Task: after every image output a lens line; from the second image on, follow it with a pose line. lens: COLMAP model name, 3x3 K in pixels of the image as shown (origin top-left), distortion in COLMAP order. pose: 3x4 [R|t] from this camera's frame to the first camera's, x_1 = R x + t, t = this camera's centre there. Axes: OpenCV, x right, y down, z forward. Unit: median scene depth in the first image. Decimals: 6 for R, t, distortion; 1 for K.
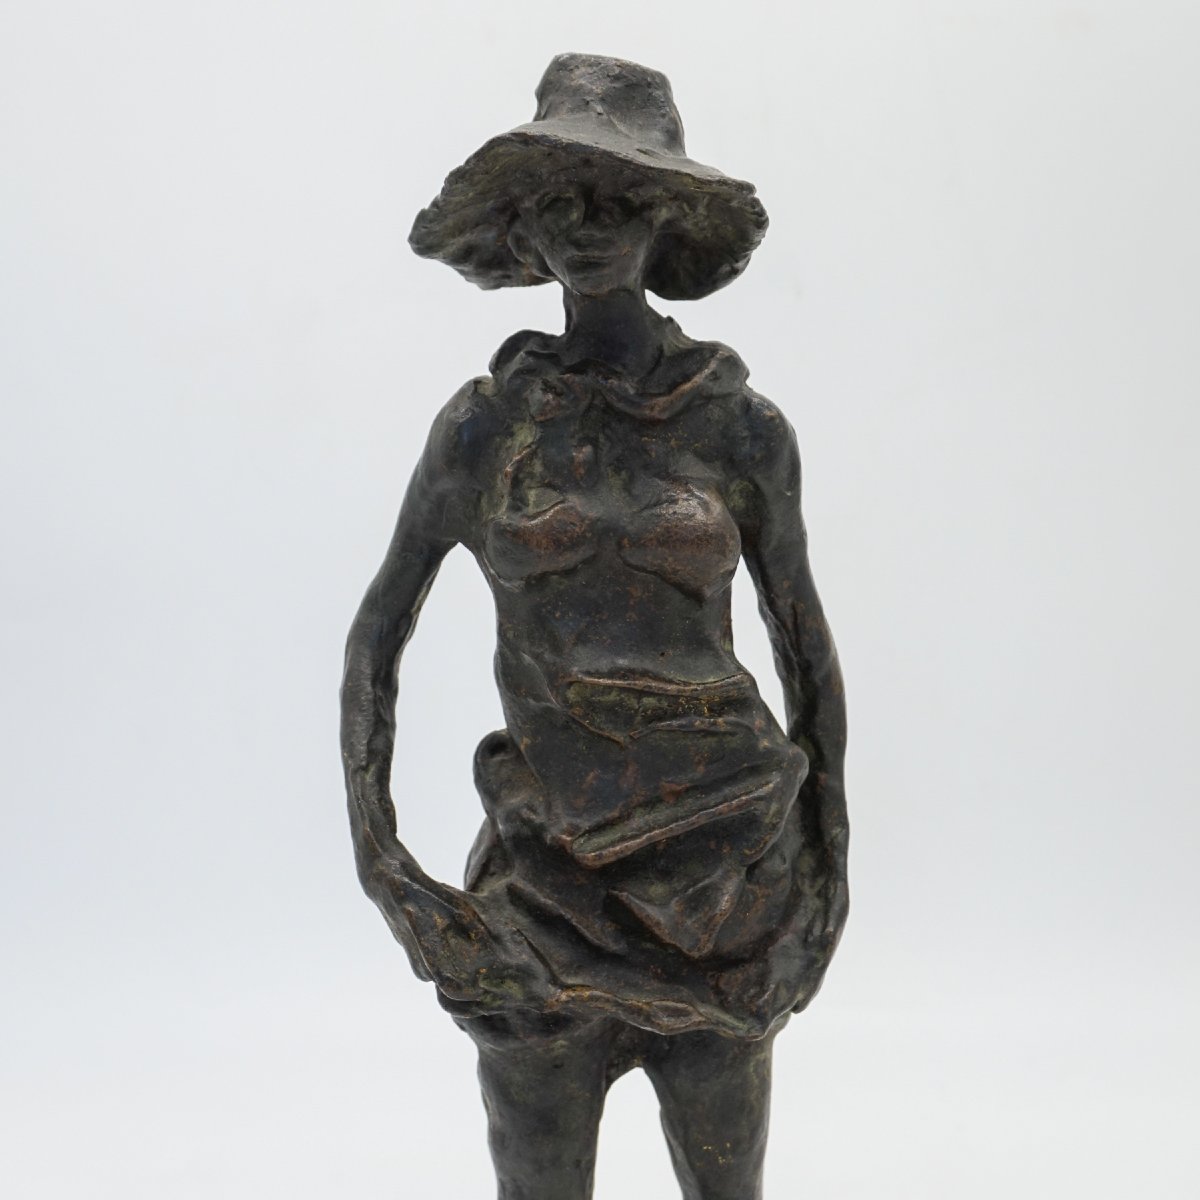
lens RADIAL K [[2143.1, 0, 583.1], [0, 2143.1, 598.5], [0, 0, 1]] dist [0.094832, 0.129388]
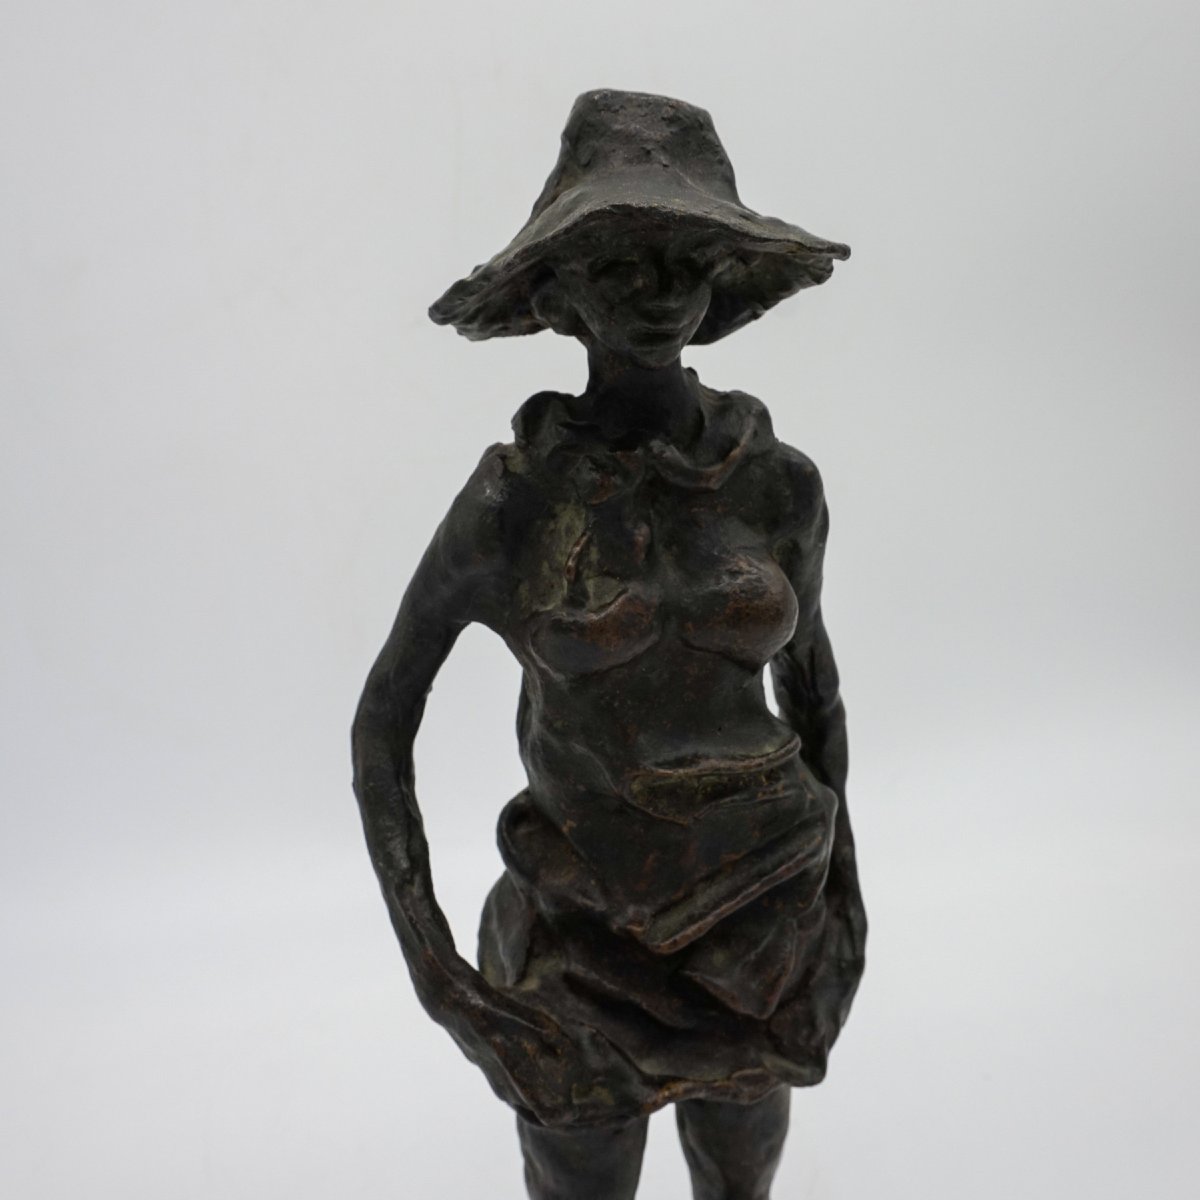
lens RADIAL K [[1529.0, 0, 599.9], [0, 1529.0, 583.4], [0, 0, 1]] dist [0.027484, 0.015700]
pose [[0.956536, -0.101640, 0.273327, -0.194457], [0.062882, 0.987134, 0.147013, -0.142195], [-0.284753, -0.123436, 0.950621, 0.371801]]
